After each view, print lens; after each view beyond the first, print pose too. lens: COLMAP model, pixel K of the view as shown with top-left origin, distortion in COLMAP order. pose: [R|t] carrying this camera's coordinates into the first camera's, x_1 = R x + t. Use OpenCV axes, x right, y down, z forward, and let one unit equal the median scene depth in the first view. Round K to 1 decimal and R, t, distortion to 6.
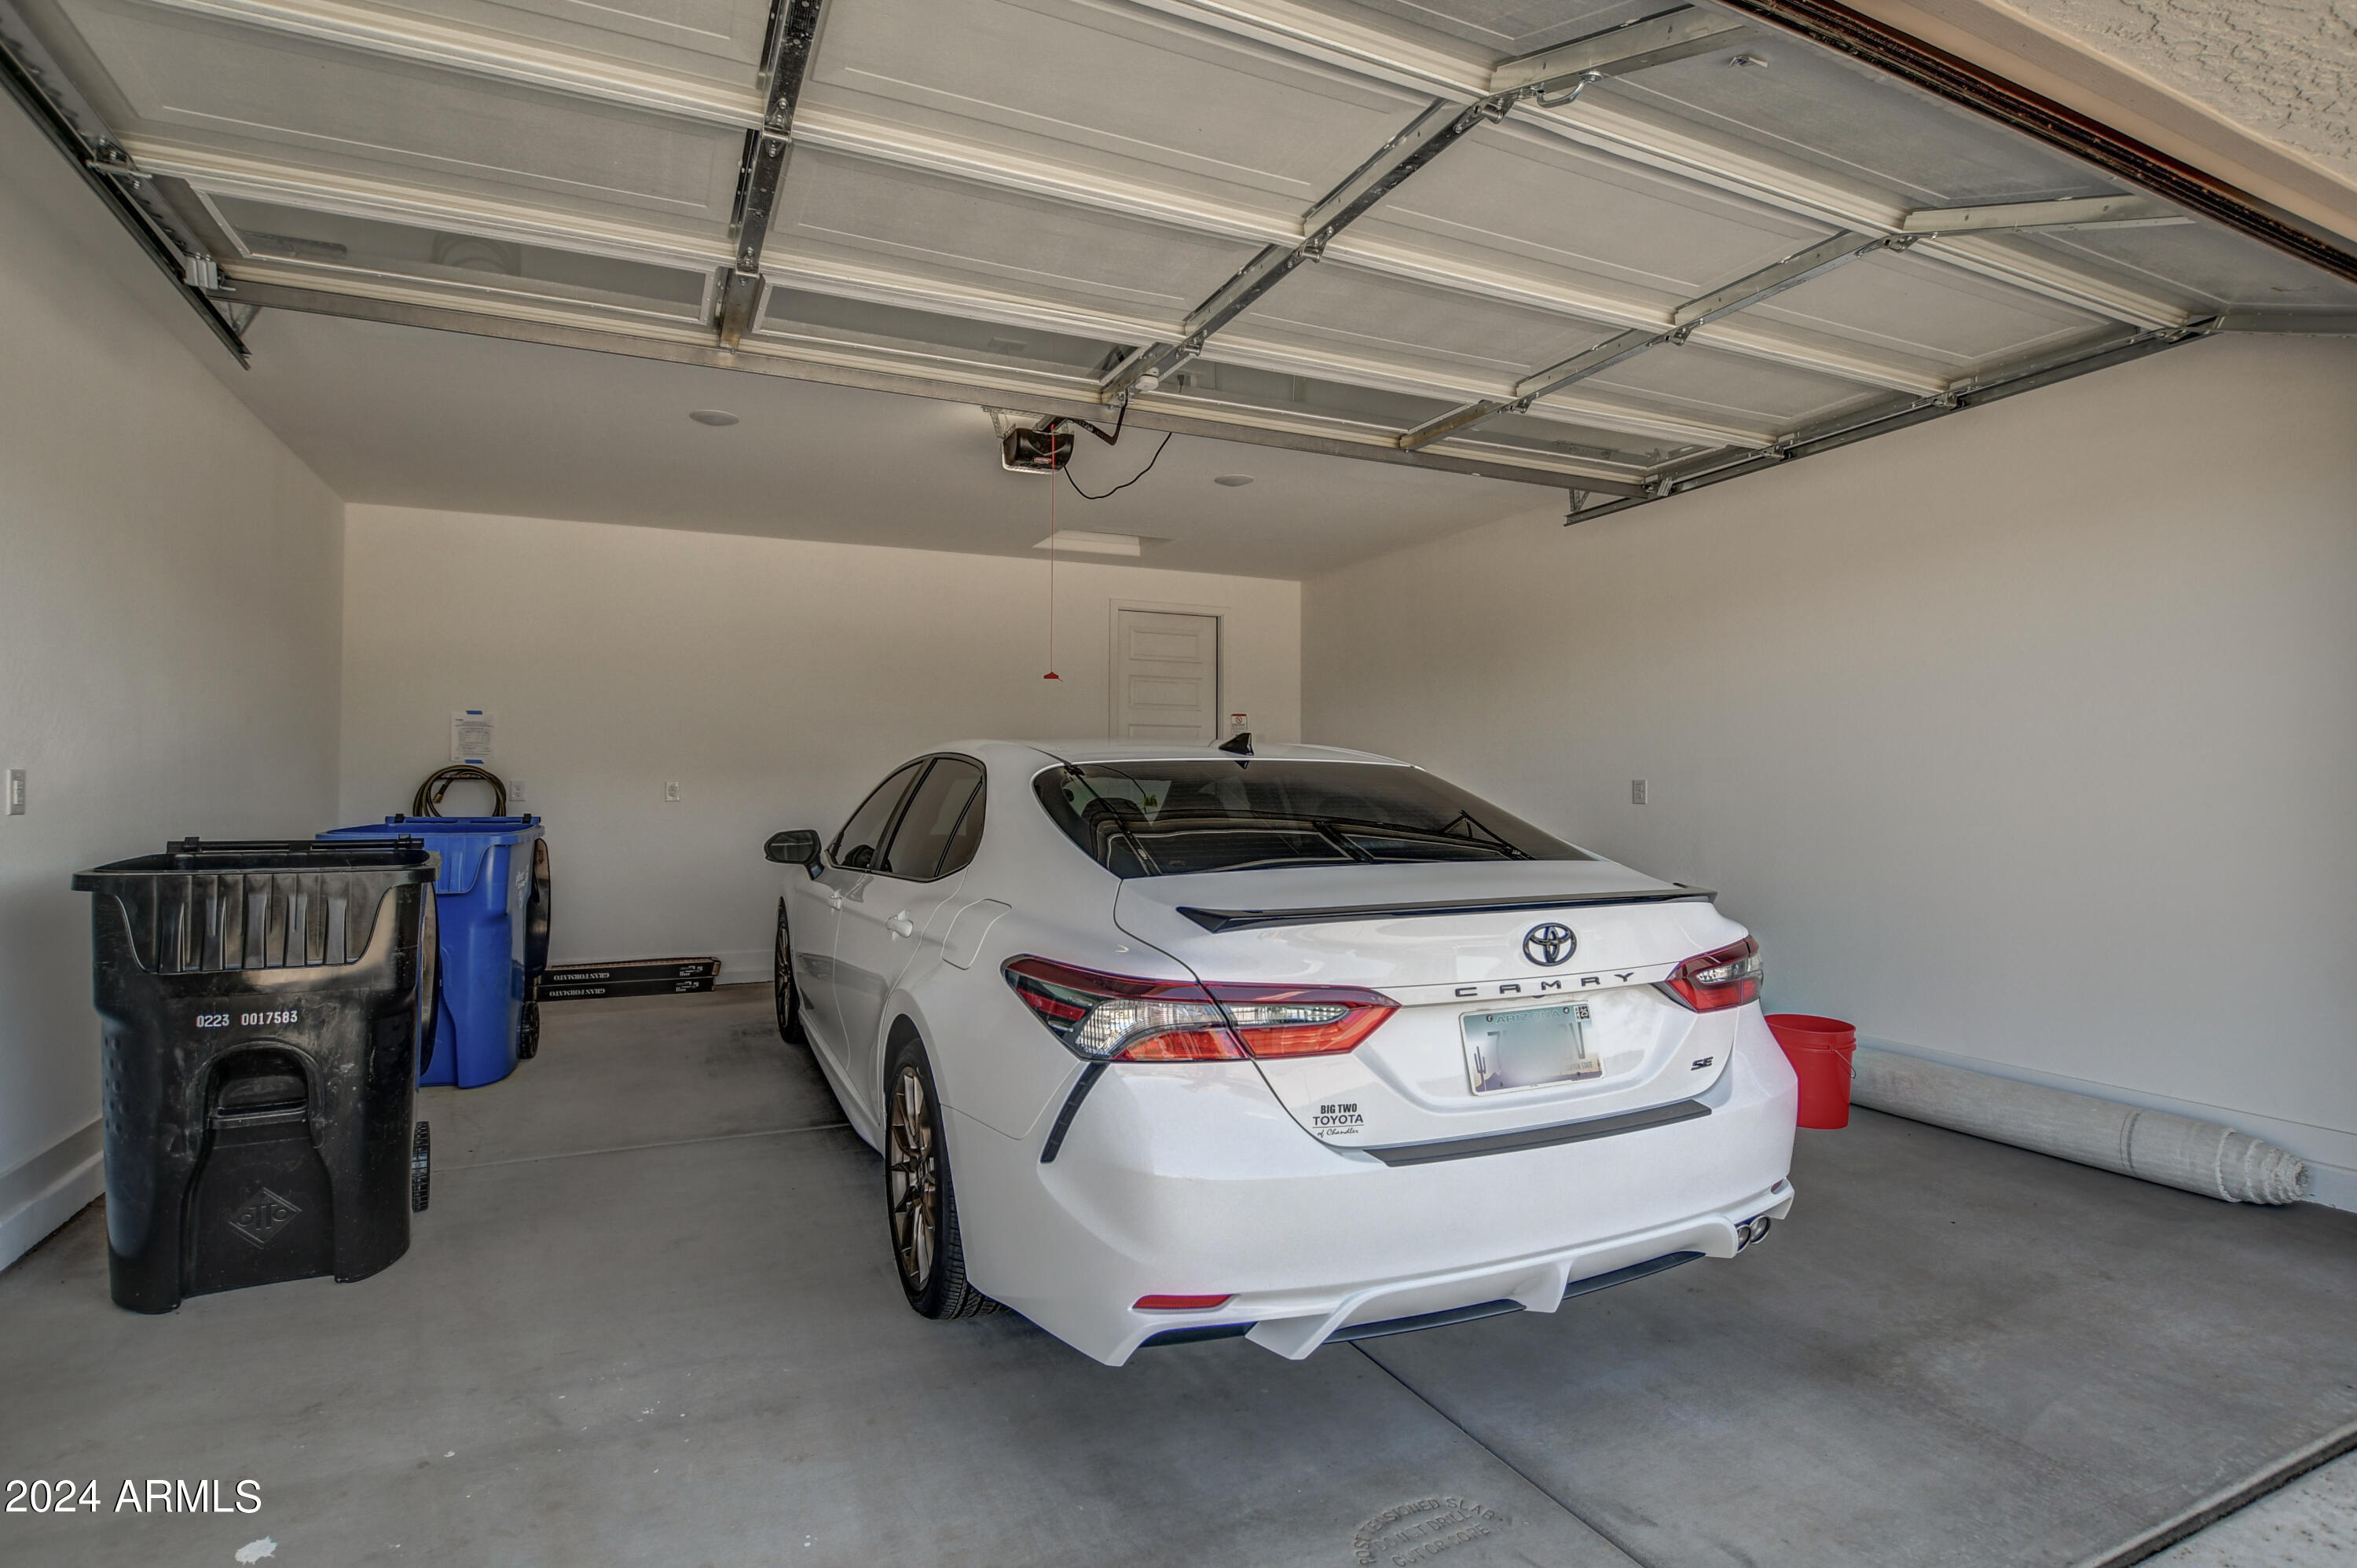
lens RADIAL K [[1015.6, 0, 1178.5], [0, 1015.6, 784.0], [0, 0, 1]] dist [-0.021346, 0.000329]
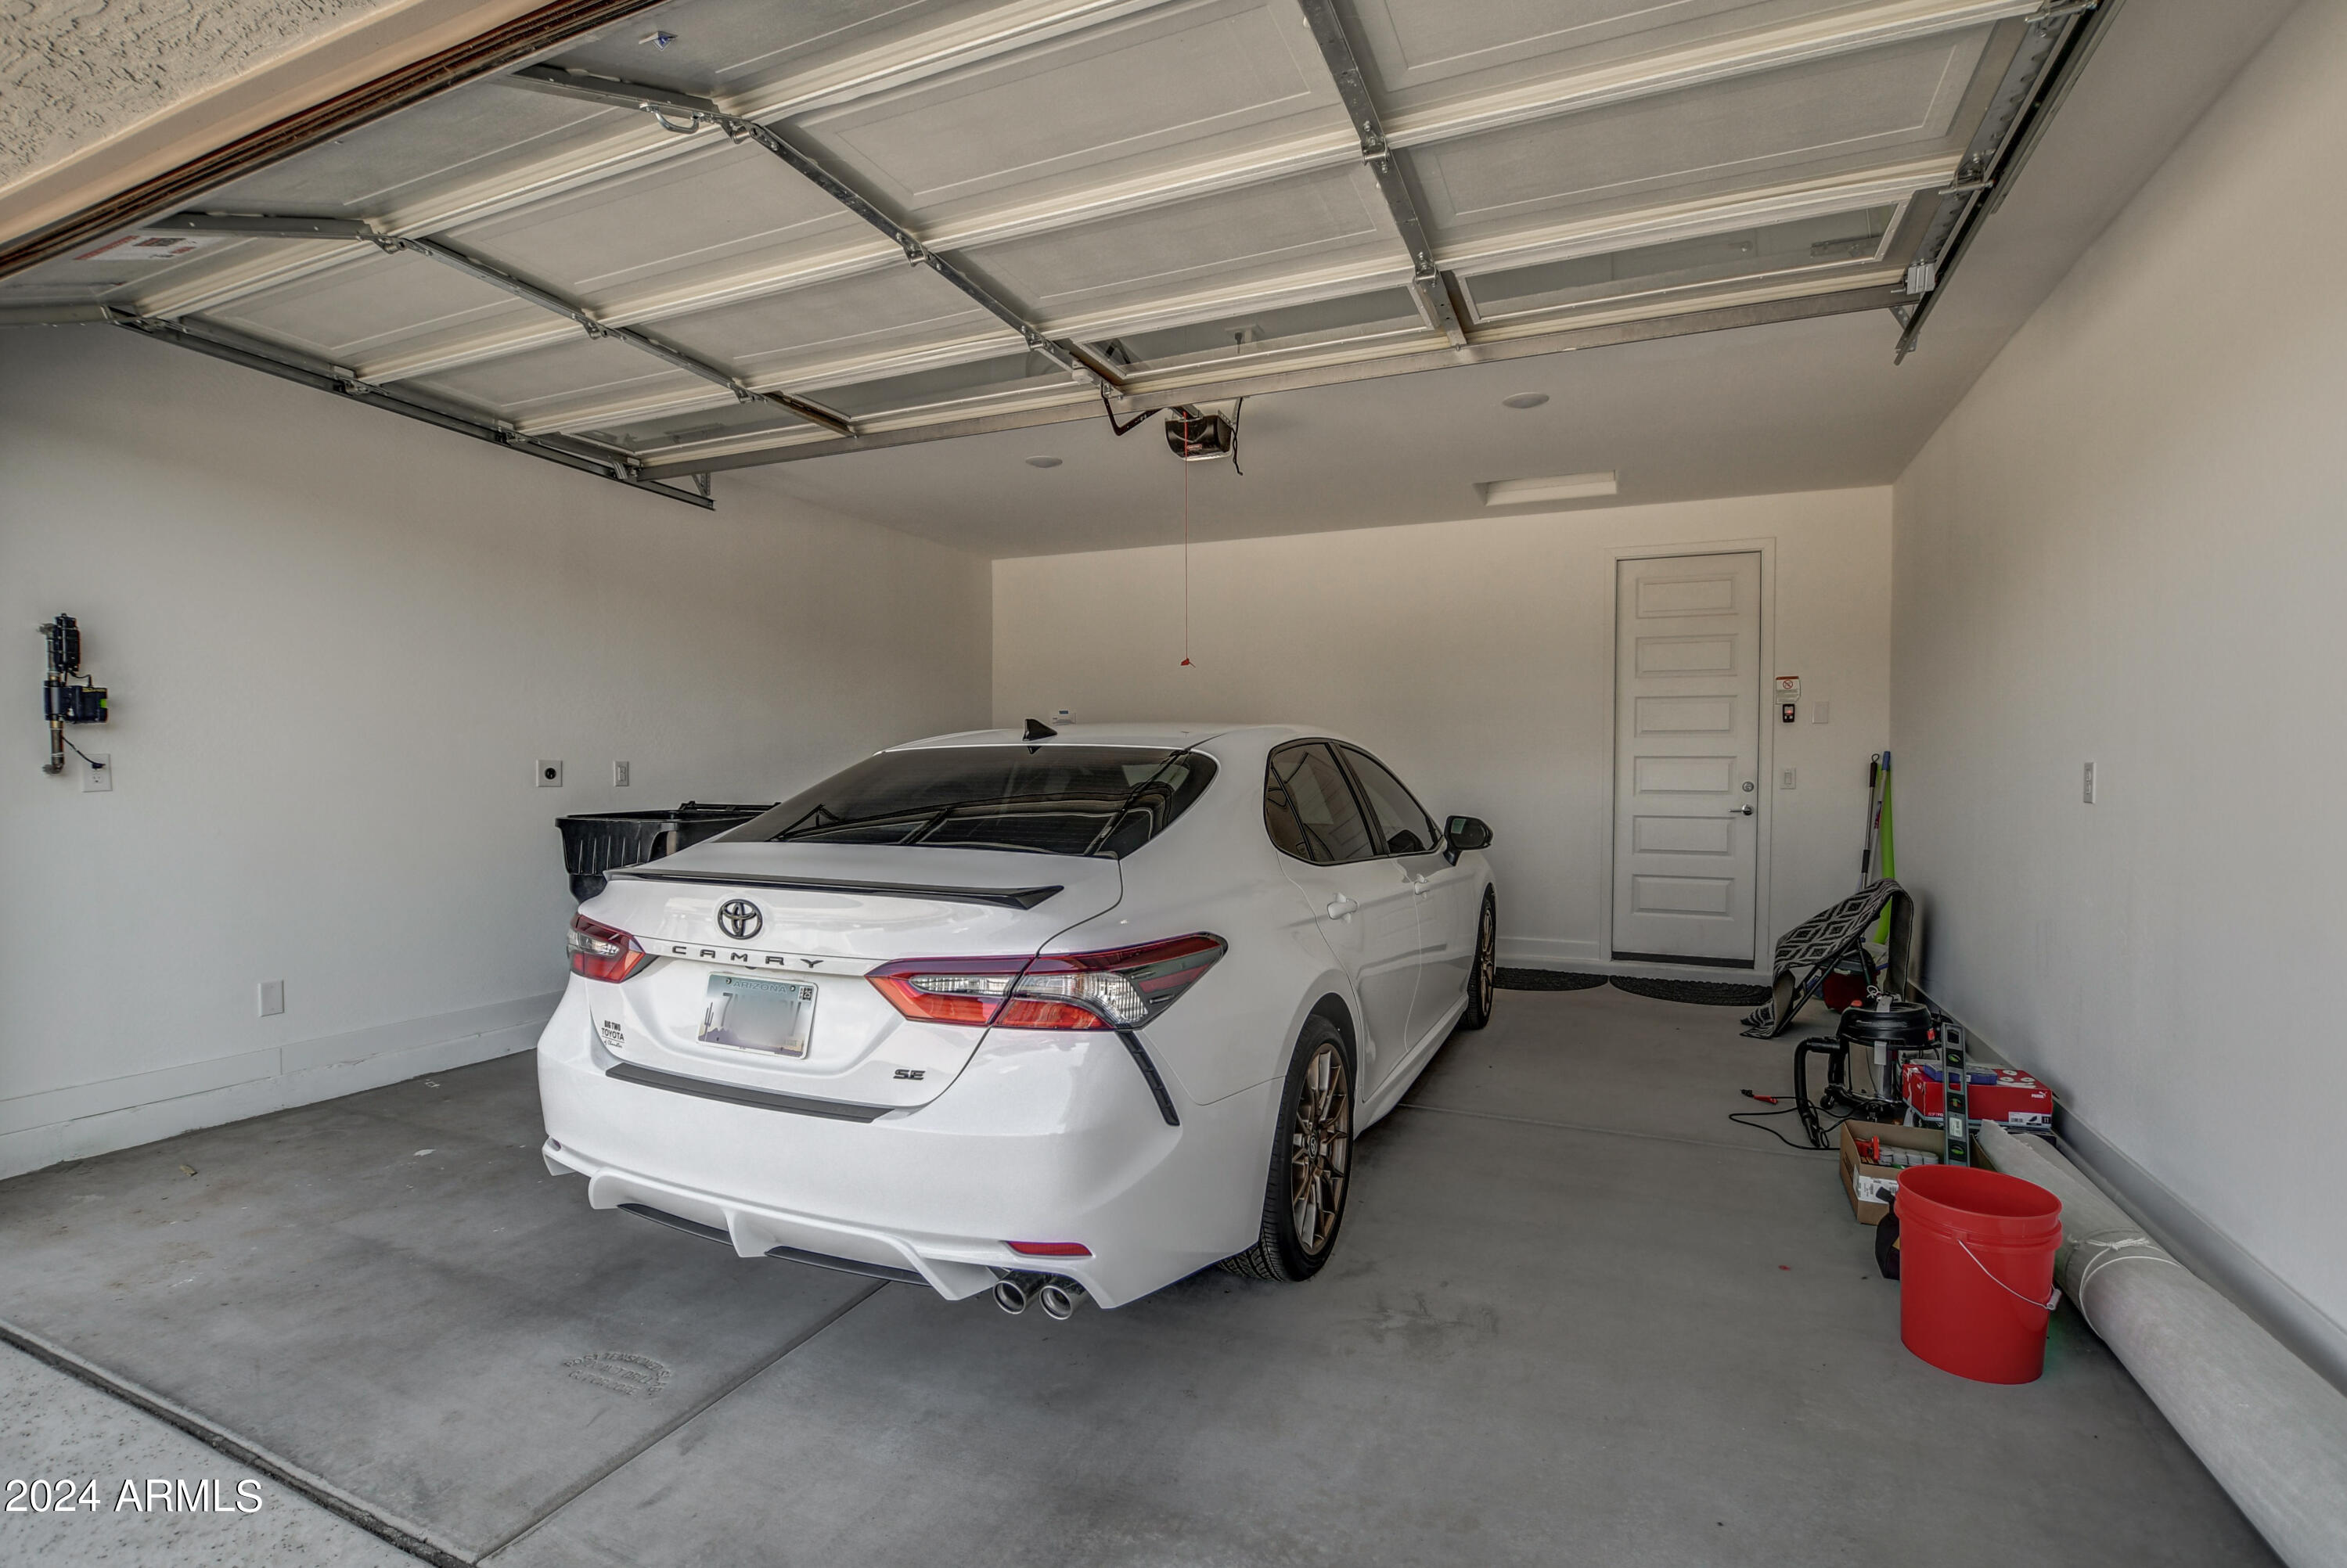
lens RADIAL K [[1042.3, 0, 1203.1], [0, 1042.3, 794.2], [0, 0, 1]] dist [-0.029740, 0.000530]
pose [[0.715523, 0.016179, -0.698402, 1.436035], [0.002547, 0.999665, 0.025768, -0.000428], [0.698584, -0.020217, 0.715242, 0.545784]]
